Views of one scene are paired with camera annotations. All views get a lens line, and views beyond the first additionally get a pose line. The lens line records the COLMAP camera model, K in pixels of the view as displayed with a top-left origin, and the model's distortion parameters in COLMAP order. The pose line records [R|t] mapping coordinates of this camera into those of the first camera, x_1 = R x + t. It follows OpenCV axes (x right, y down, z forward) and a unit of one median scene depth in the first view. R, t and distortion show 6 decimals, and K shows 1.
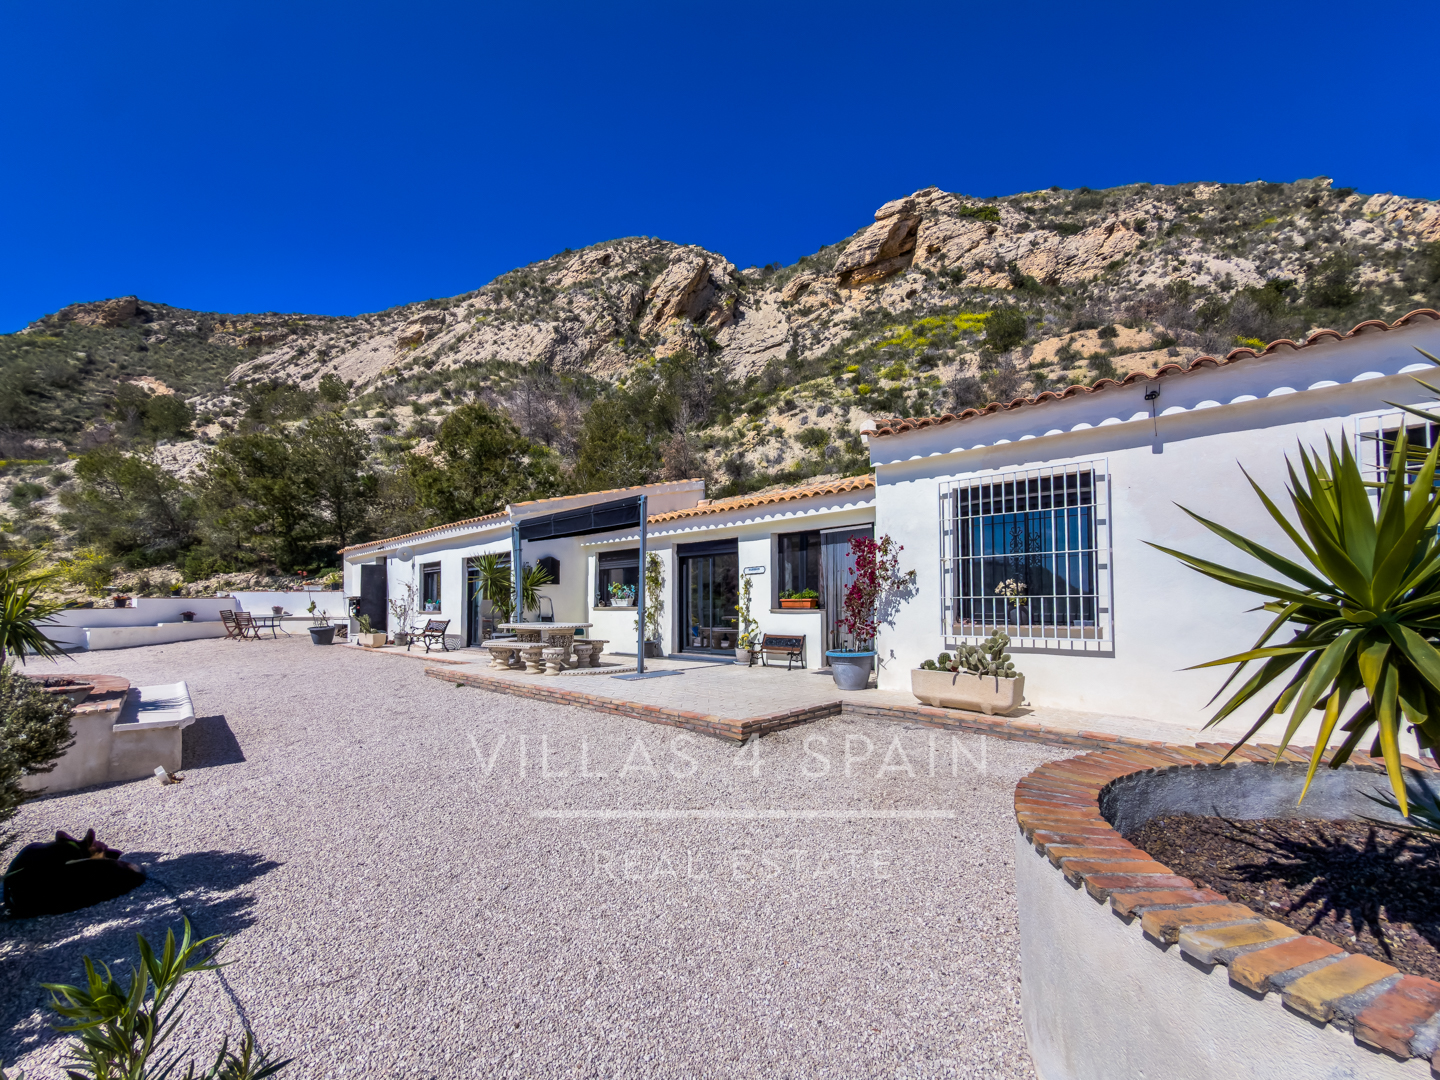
lens RADIAL K [[605.8, 0, 712.5], [0, 605.8, 586.6], [0, 0, 1]] dist [0.003818, -0.001098]
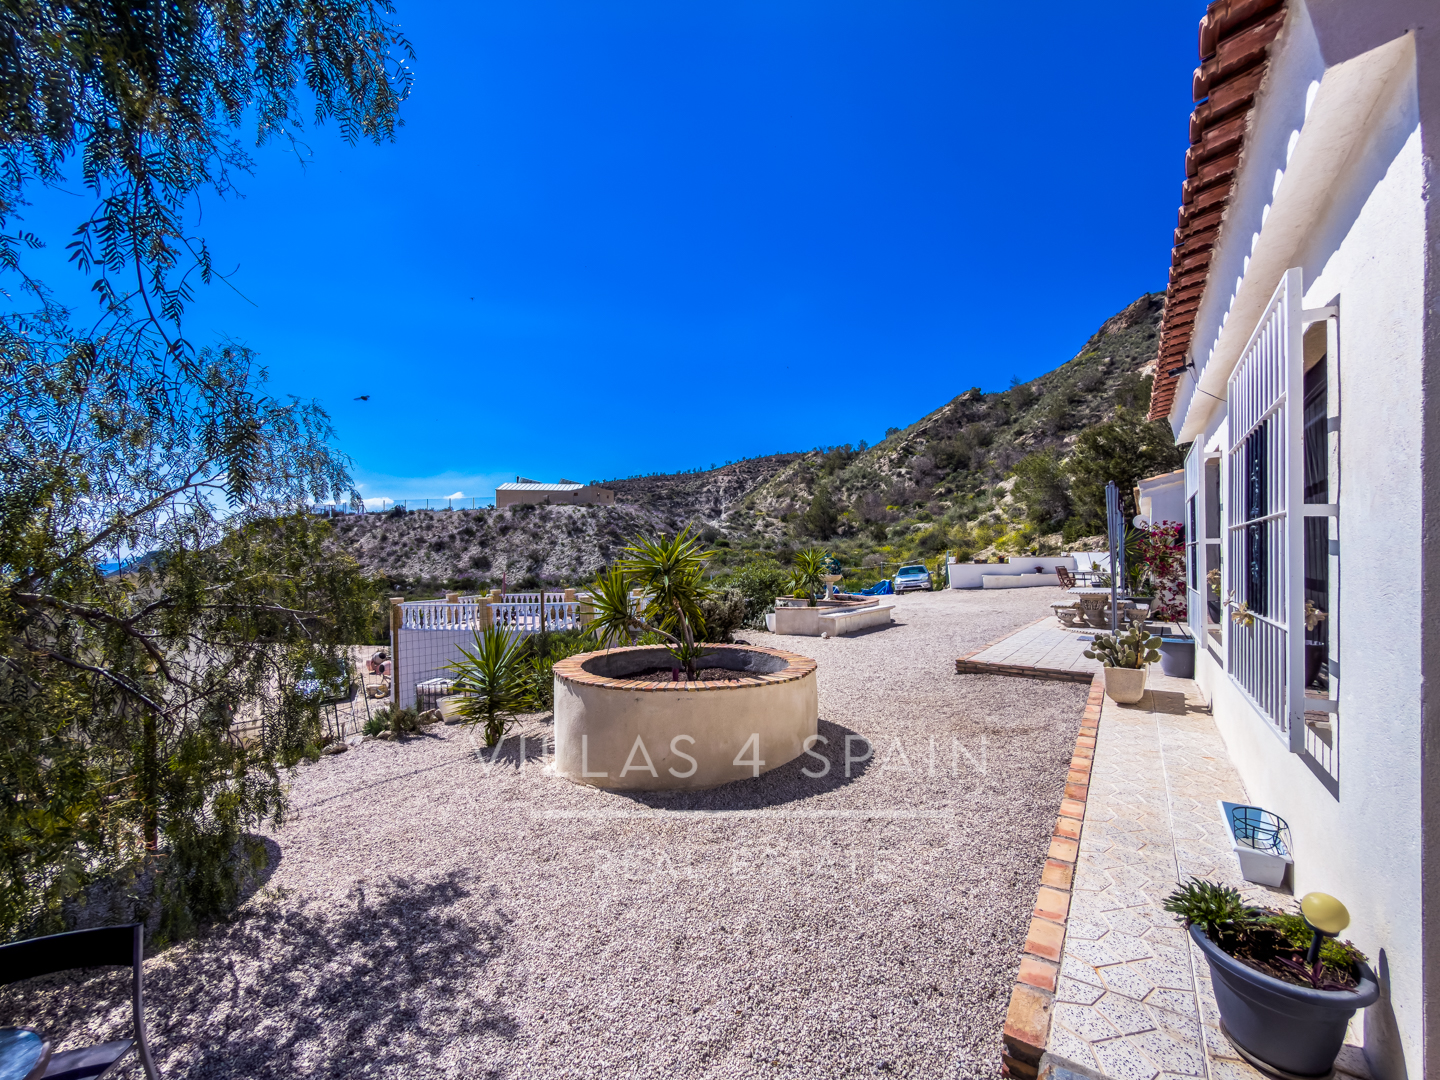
lens RADIAL K [[588.2, 0, 729.2], [0, 588.2, 554.5], [0, 0, 1]] dist [0.003324, -0.000305]
pose [[0.145518, 0.005482, -0.989340, 0.103980], [0.029625, 0.999512, 0.009896, -0.005692], [0.988912, -0.030749, 0.145285, 0.014716]]
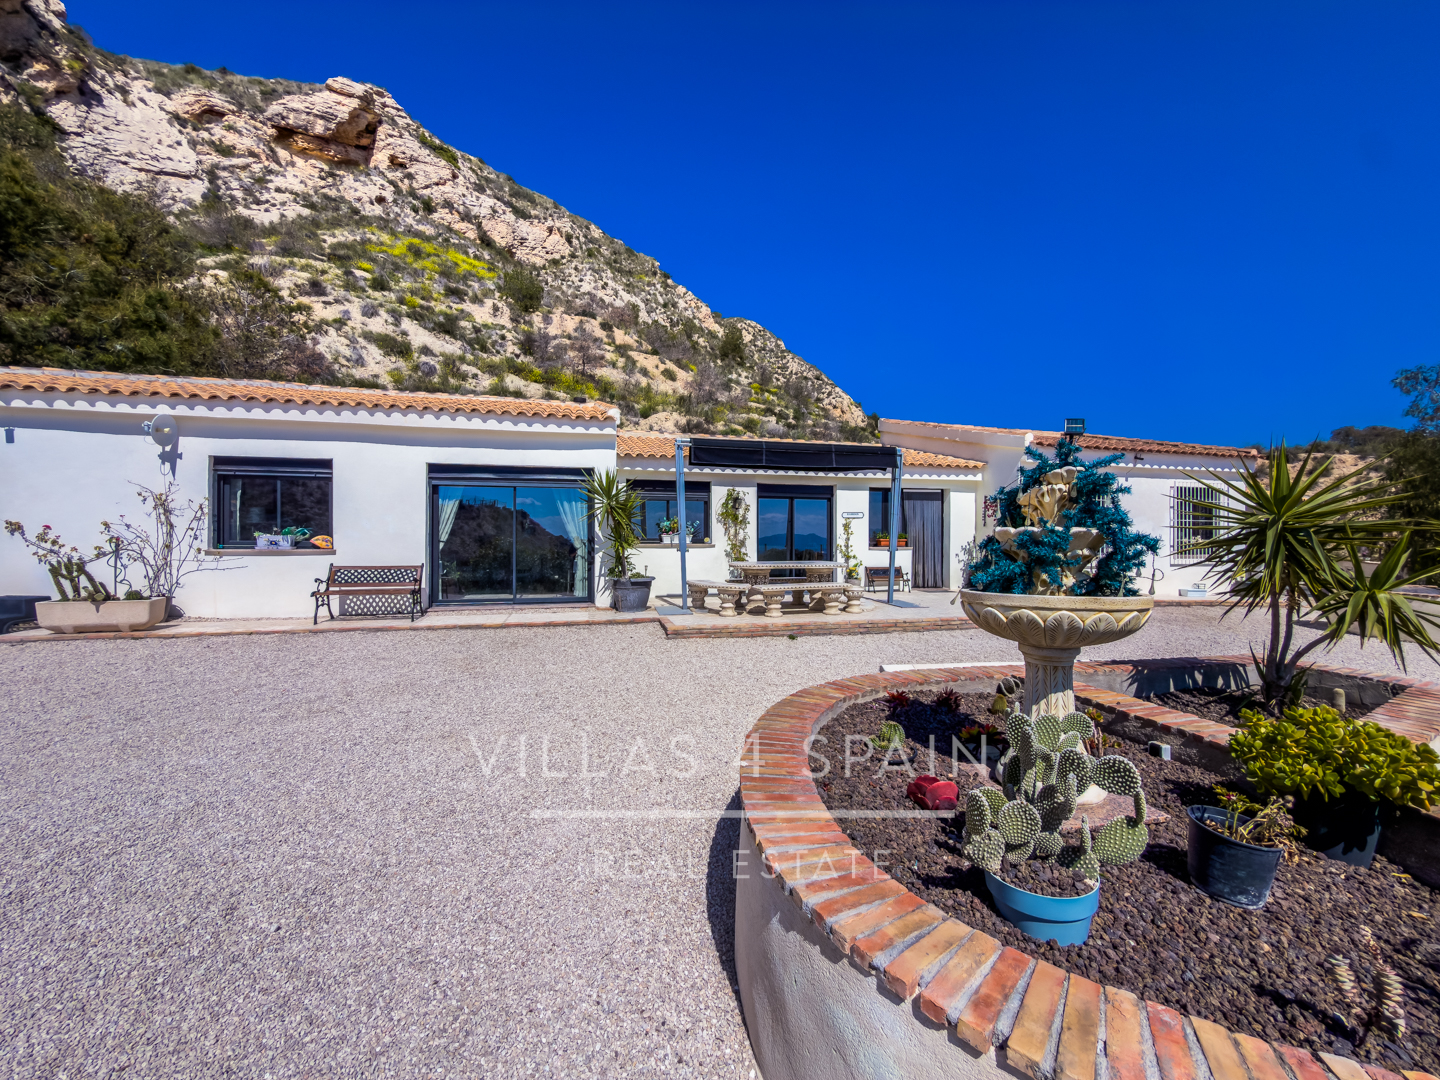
lens RADIAL K [[588.2, 0, 731.1], [0, 588.2, 537.8], [0, 0, 1]] dist [0.003324, -0.000305]
pose [[0.523734, 0.016068, 0.851730, -0.142534], [-0.032511, 0.999471, 0.001136, 0.003476], [-0.851261, -0.028285, 0.523979, 0.080474]]
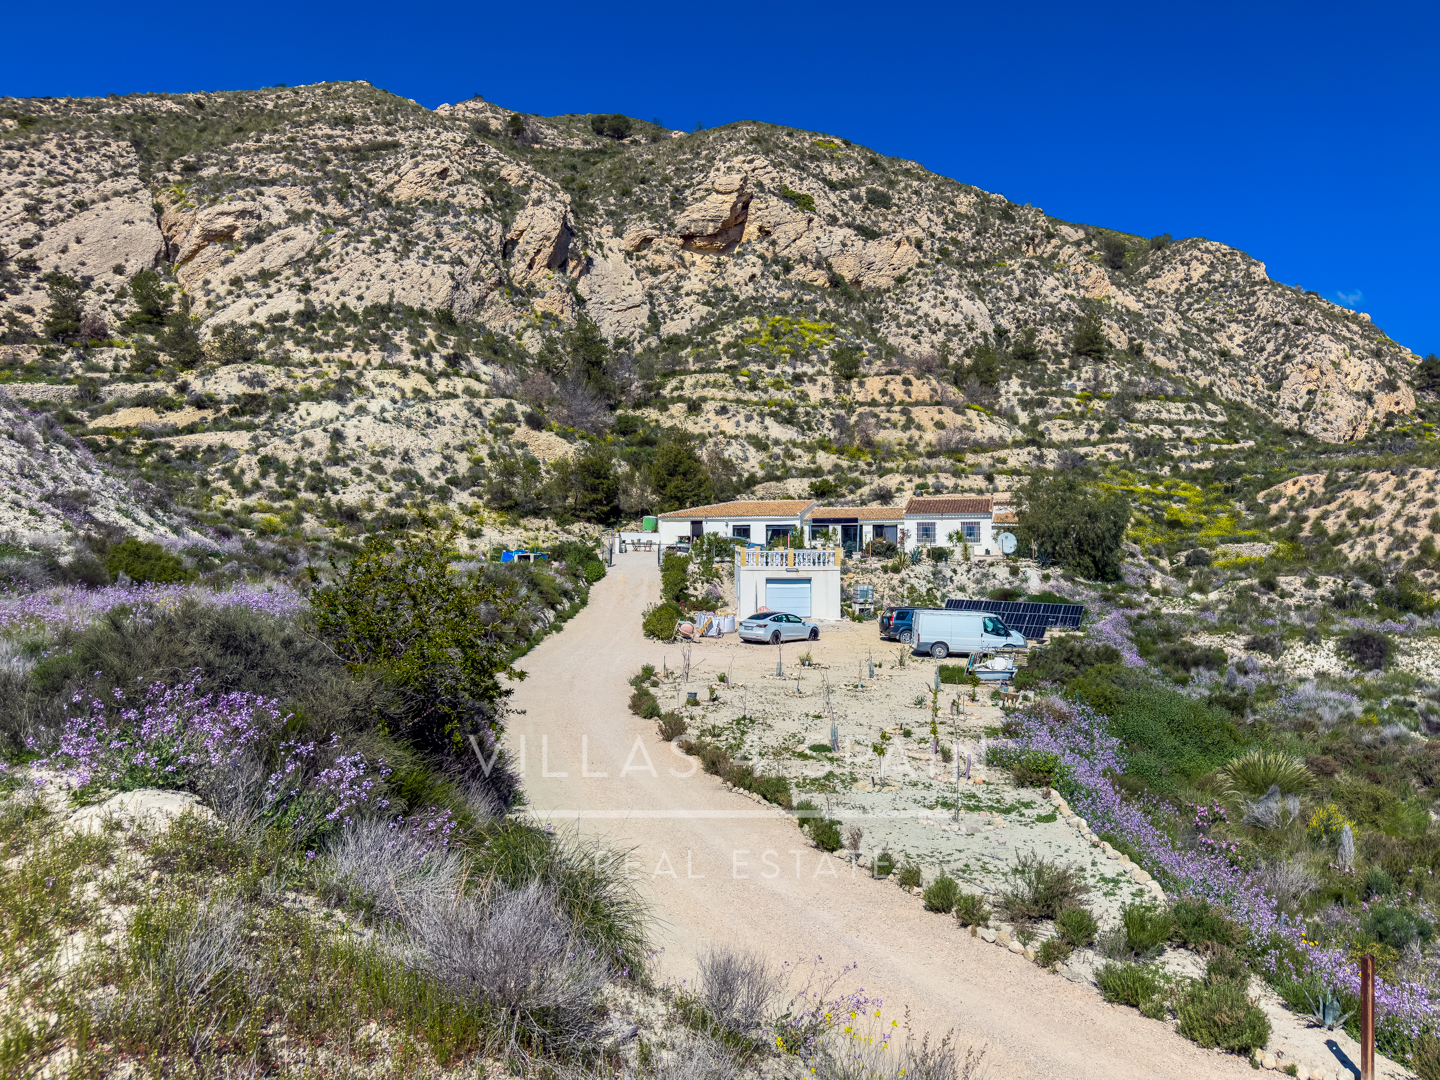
lens RADIAL K [[1062.6, 0, 782.6], [0, 1062.6, 543.4], [0, 0, 1]] dist [0.060370, -0.050501]
pose [[0.869562, 0.024632, 0.493209, -0.587719], [-0.024311, 0.999679, -0.007064, 0.017276], [-0.493225, -0.005848, 0.869882, -0.745956]]
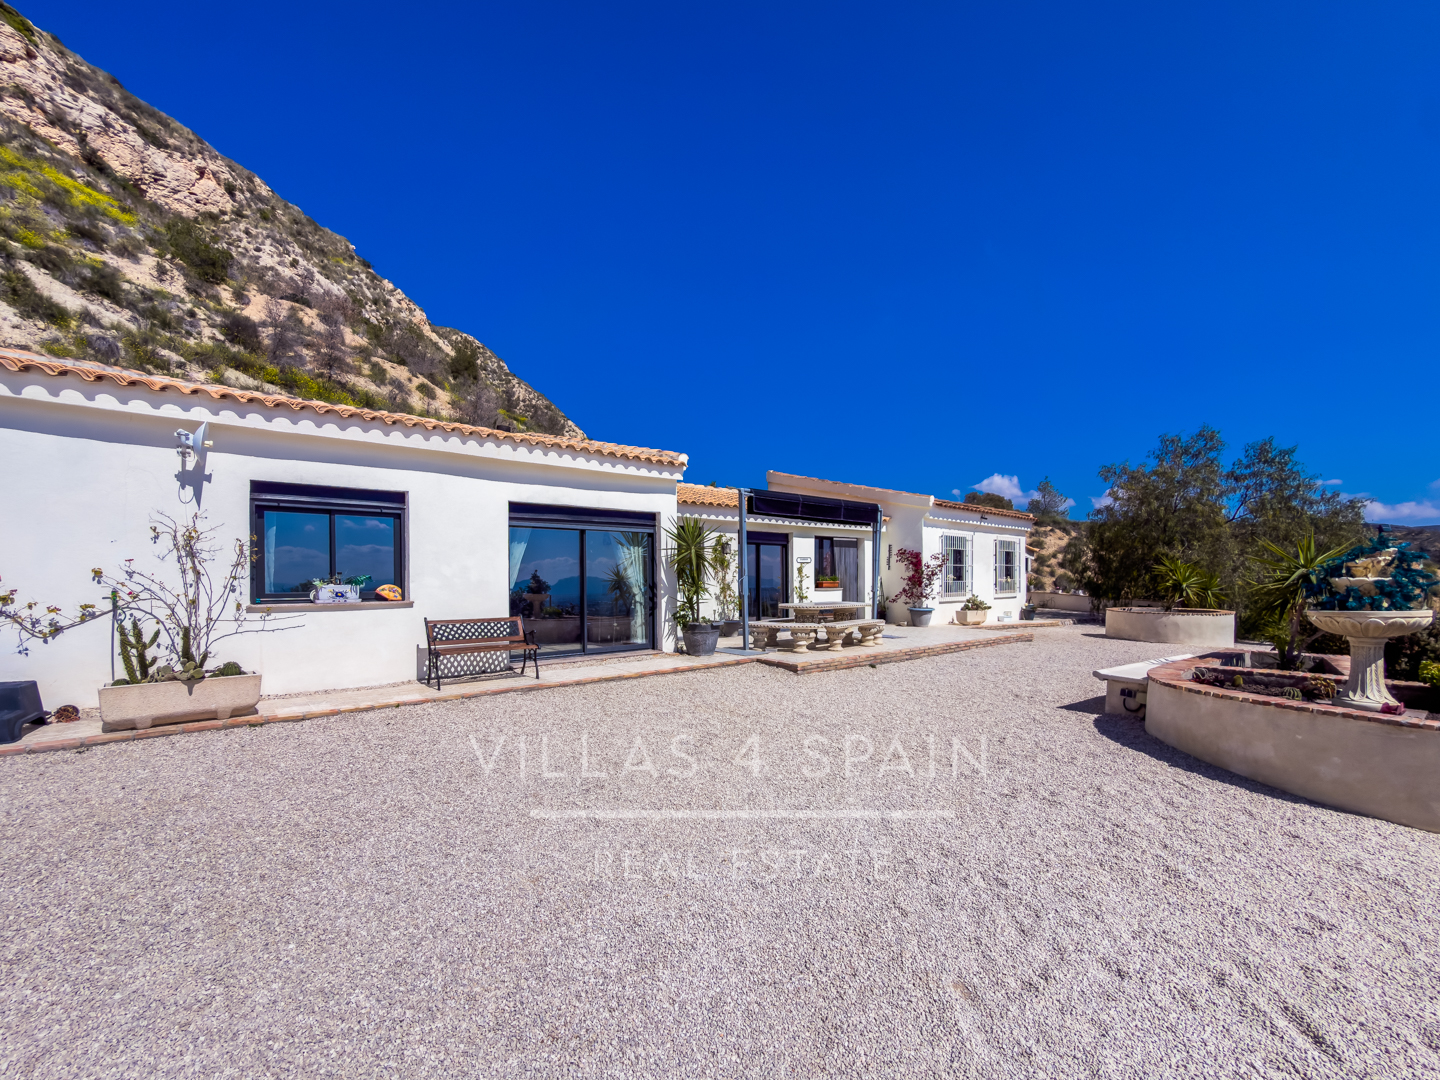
lens RADIAL K [[605.8, 0, 717.5], [0, 605.8, 590.8], [0, 0, 1]] dist [0.003818, -0.001098]
pose [[0.102934, -0.008094, 0.994655, -0.175352], [-0.023439, 0.999669, 0.010561, 0.004454], [-0.994412, -0.024401, 0.102711, 0.142540]]
